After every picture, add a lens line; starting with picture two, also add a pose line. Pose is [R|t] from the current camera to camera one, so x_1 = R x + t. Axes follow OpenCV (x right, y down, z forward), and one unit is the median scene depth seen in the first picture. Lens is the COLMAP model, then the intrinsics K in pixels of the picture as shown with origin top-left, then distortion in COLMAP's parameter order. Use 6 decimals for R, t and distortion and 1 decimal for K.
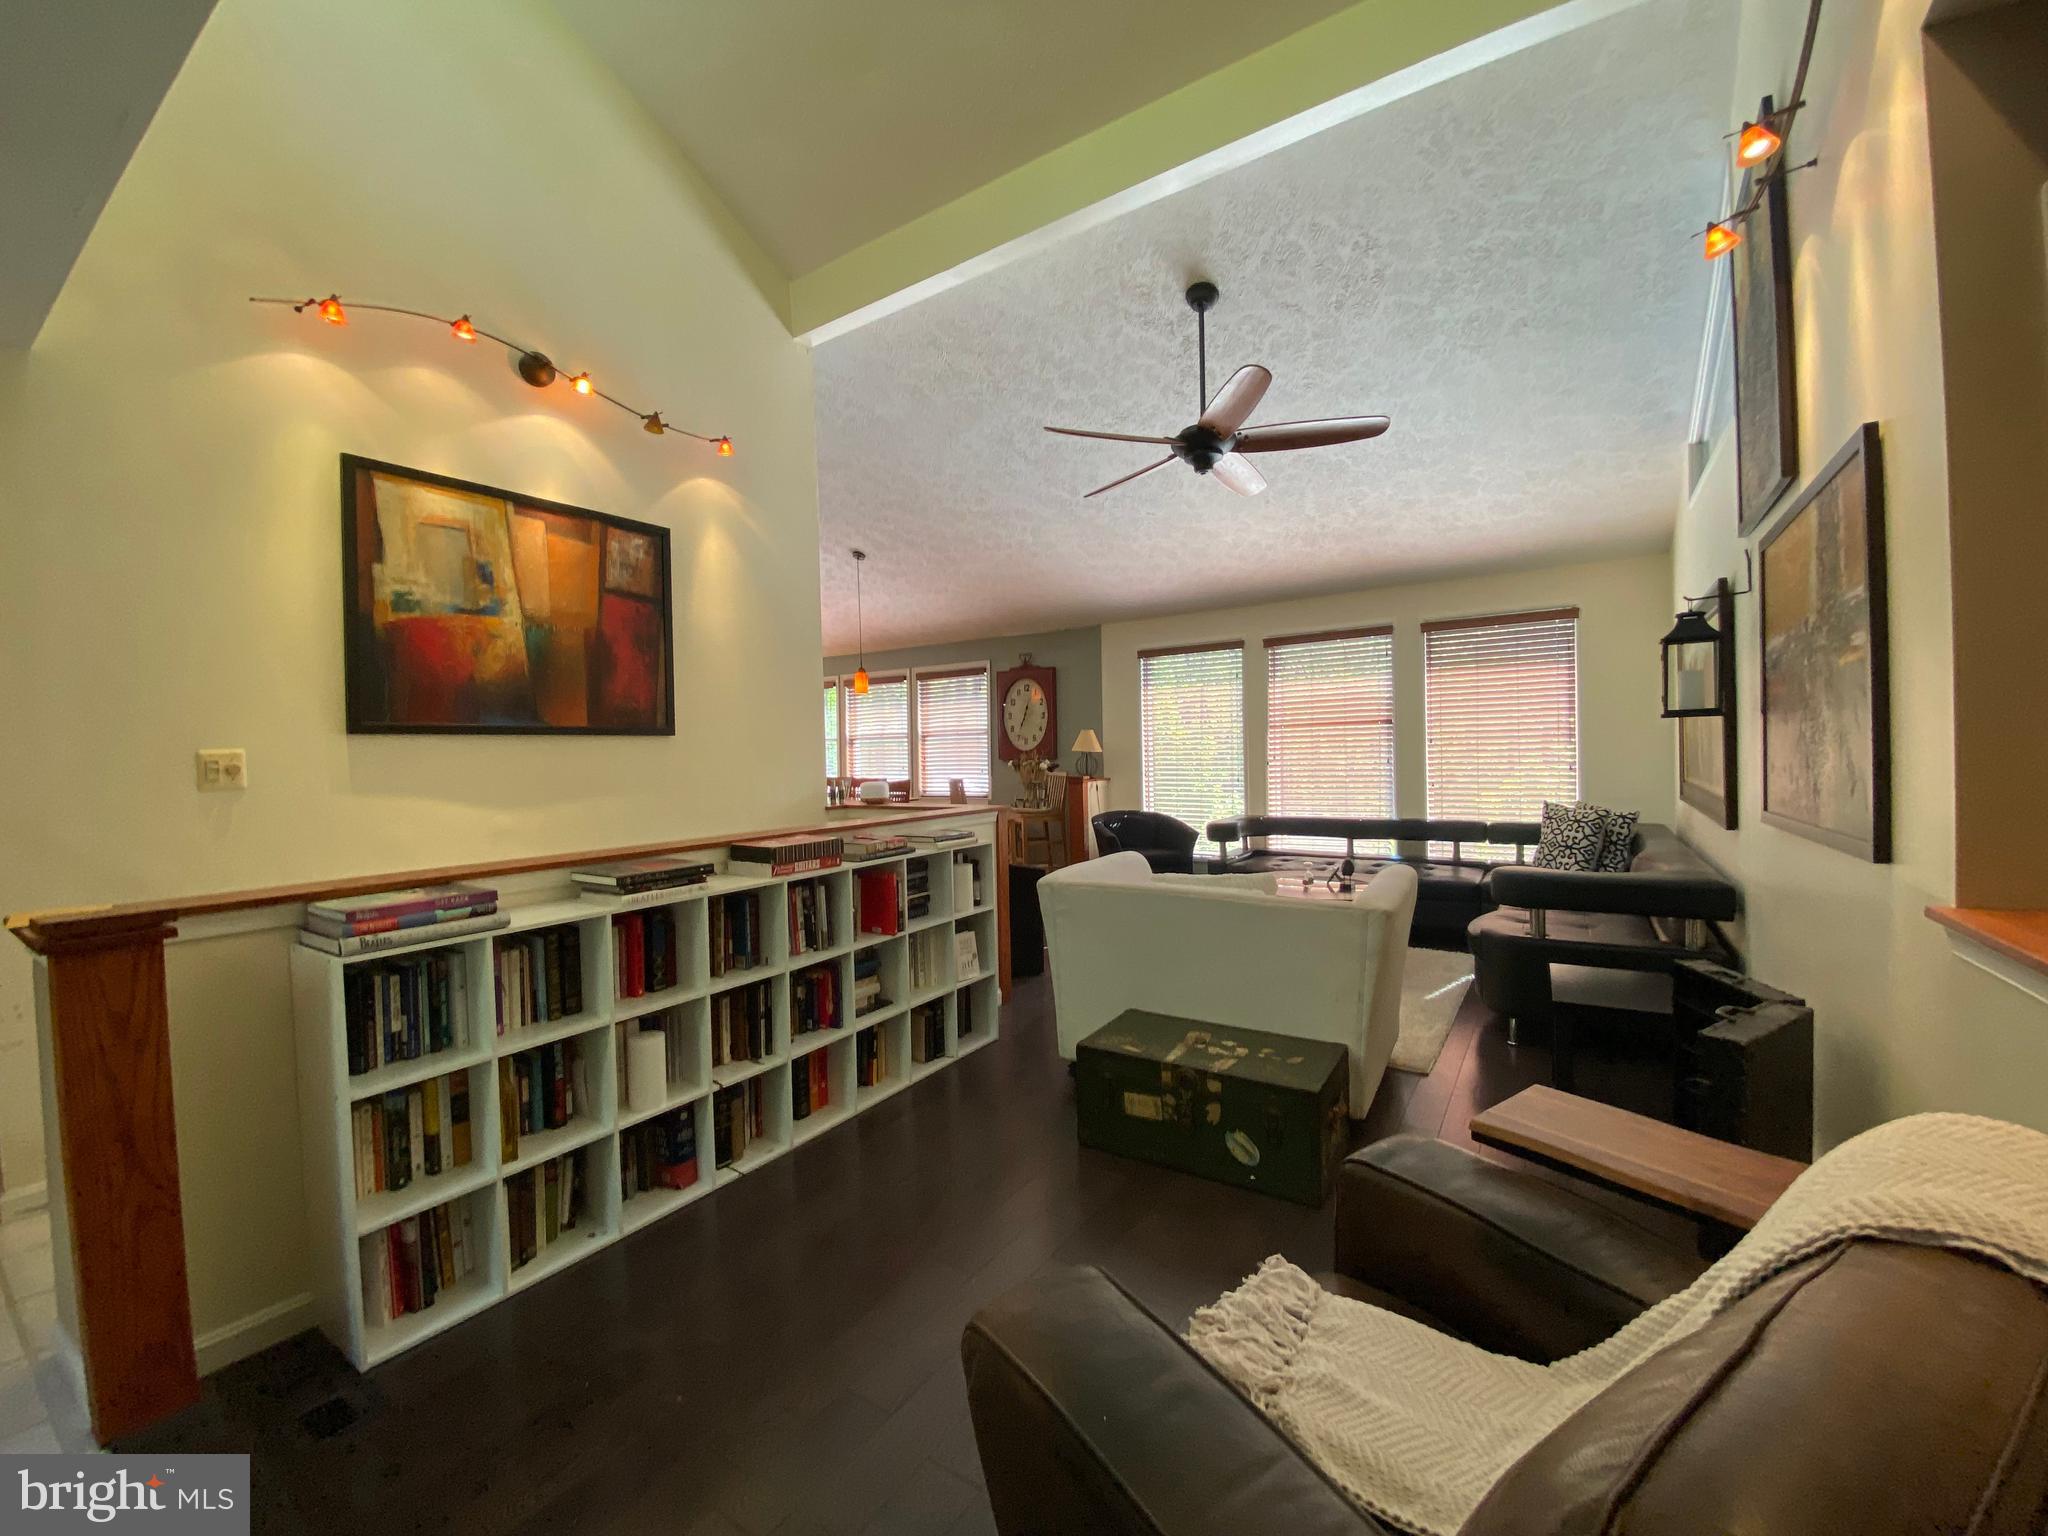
lens RADIAL K [[820.5, 0, 1024.0], [0, 820.5, 768.0], [0, 0, 1]] dist [0.041495, -0.035552]
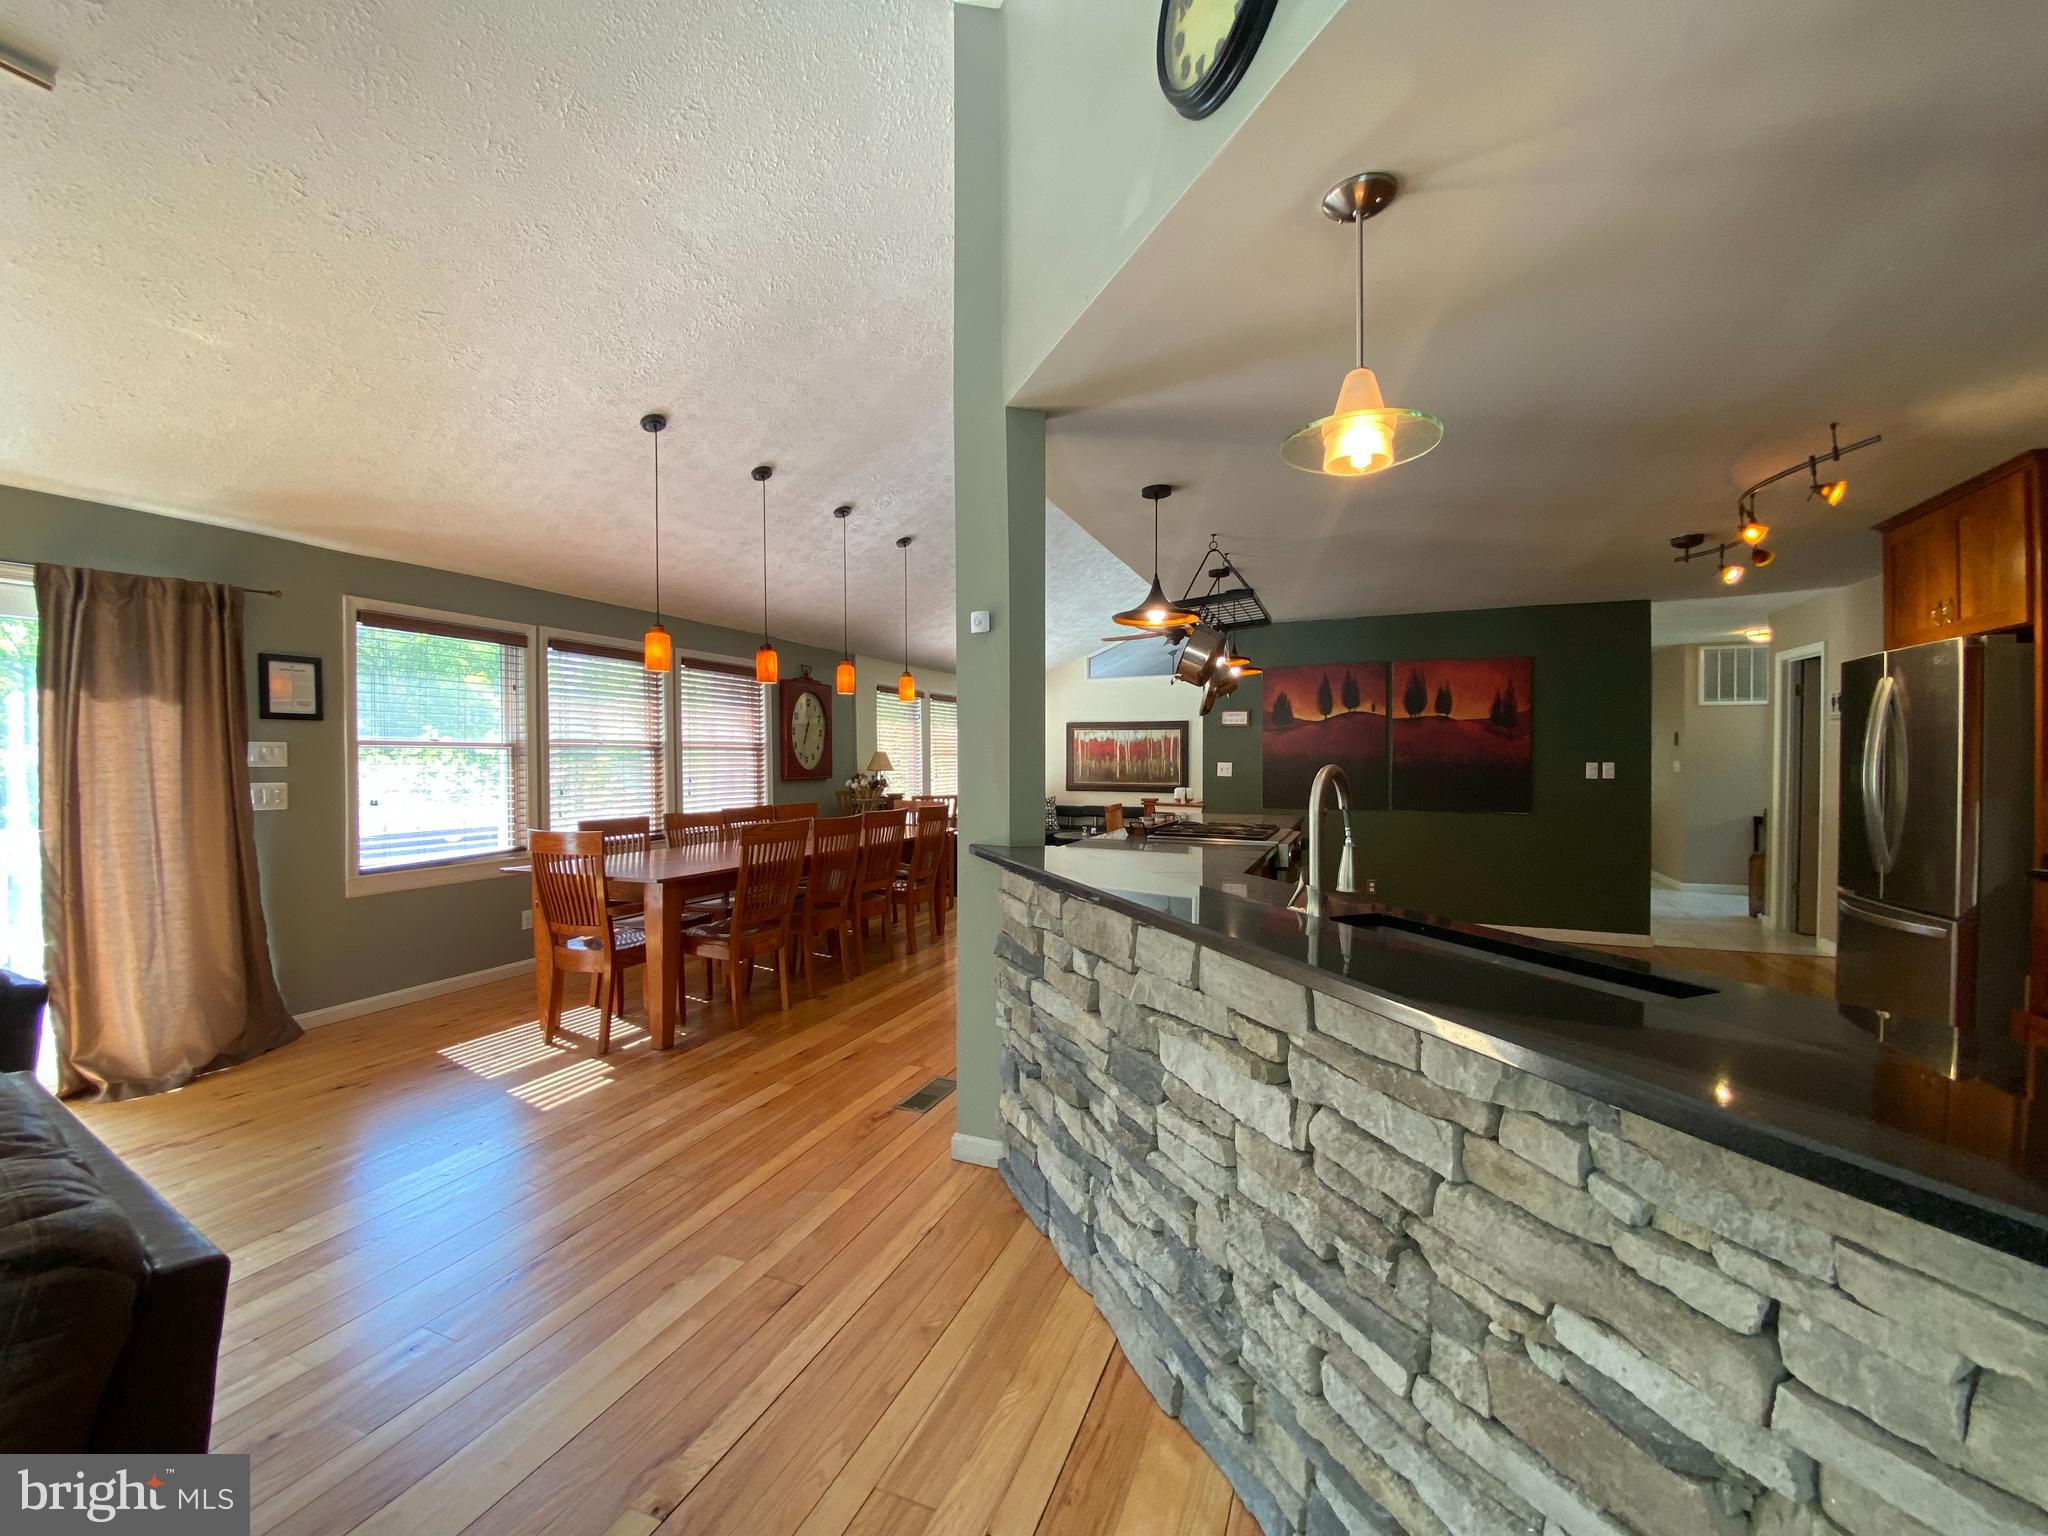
lens RADIAL K [[820.5, 0, 1024.0], [0, 820.5, 768.0], [0, 0, 1]] dist [0.041495, -0.035552]
pose [[-0.200933, 0.008437, 0.979569, -1.099204], [0.017932, 0.999827, -0.004933, -0.017336], [-0.979441, 0.016575, -0.201050, 1.087874]]
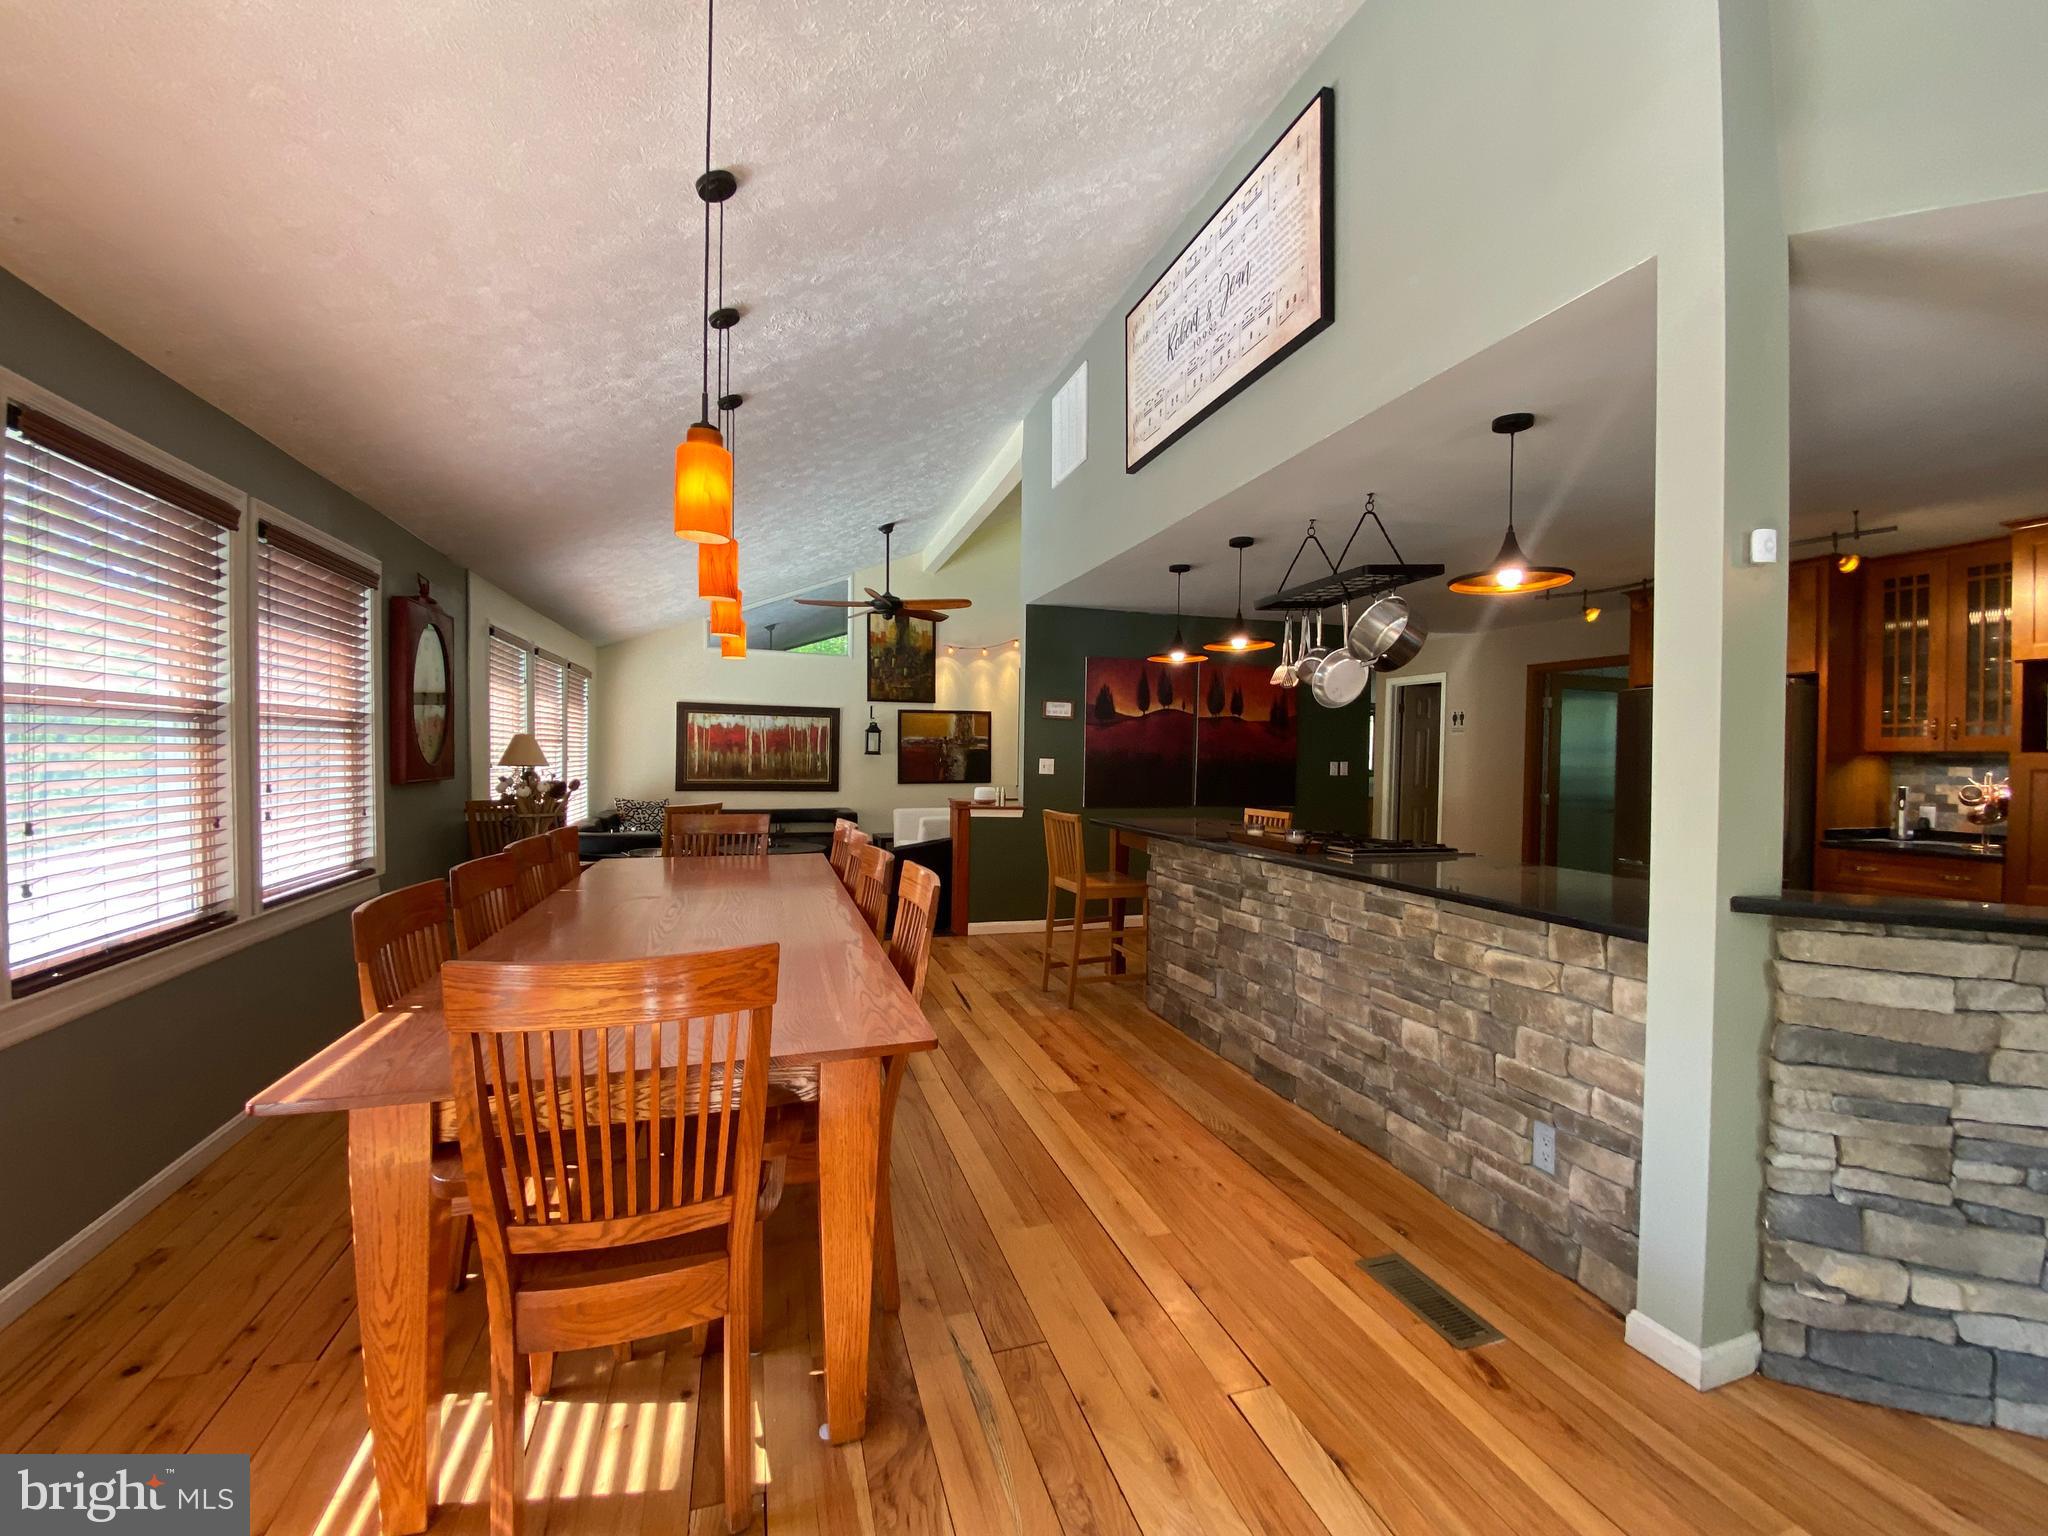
lens RADIAL K [[818.5, 0, 1020.2], [0, 818.5, 773.8], [0, 0, 1]] dist [0.016562, -0.019925]
pose [[-0.786890, -0.005928, 0.617065, -0.702805], [0.009858, 0.999705, 0.022176, -0.027730], [-0.617014, 0.023533, -0.786600, 1.353925]]
